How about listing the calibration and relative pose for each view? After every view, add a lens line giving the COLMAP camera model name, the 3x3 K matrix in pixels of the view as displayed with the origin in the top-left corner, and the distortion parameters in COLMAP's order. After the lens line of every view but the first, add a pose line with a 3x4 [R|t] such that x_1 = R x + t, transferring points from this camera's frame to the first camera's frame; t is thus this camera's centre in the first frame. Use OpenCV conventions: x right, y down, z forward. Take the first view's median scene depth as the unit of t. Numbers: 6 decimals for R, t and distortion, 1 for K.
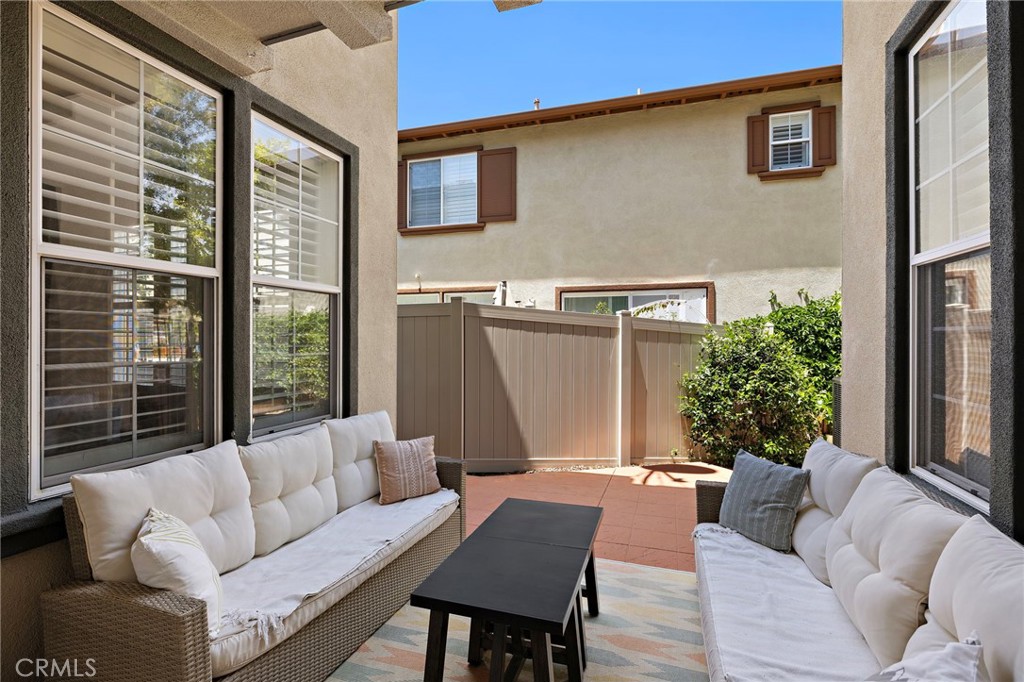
lens RADIAL K [[465.6, 0, 511.2], [0, 465.6, 342.8], [0, 0, 1]] dist [-0.000321, -0.000169]
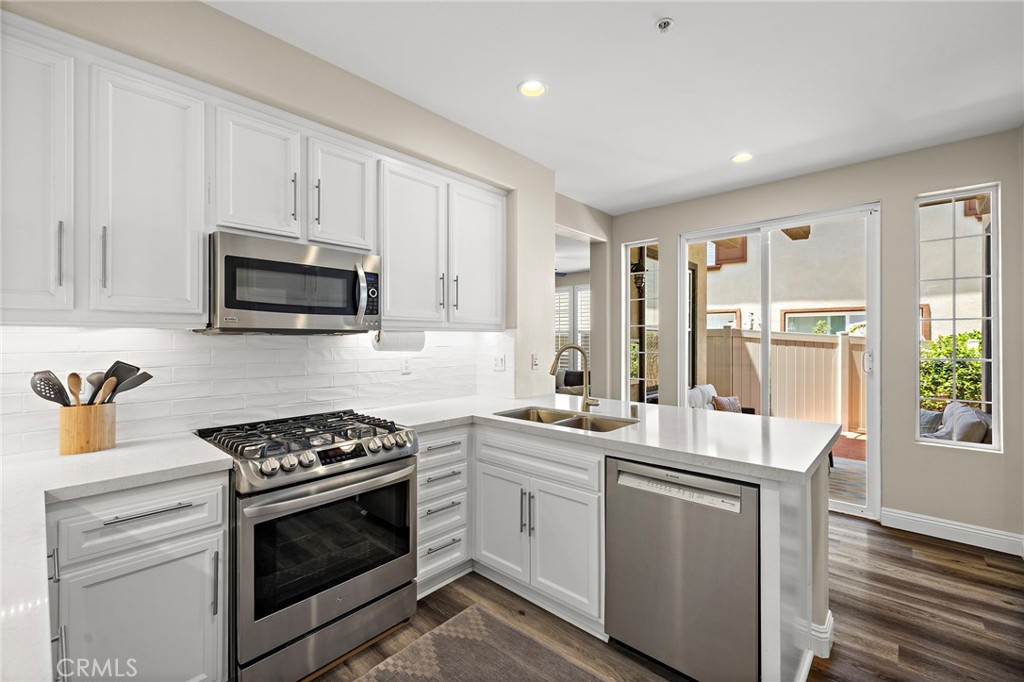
lens RADIAL K [[430.7, 0, 504.5], [0, 430.7, 341.2], [0, 0, 1]] dist [-0.000304, 0.000114]
pose [[0.913789, 0.005558, -0.406151, -0.207222], [-0.005976, 0.999982, 0.000238, -0.031362], [0.406145, 0.002210, 0.913806, -0.776596]]
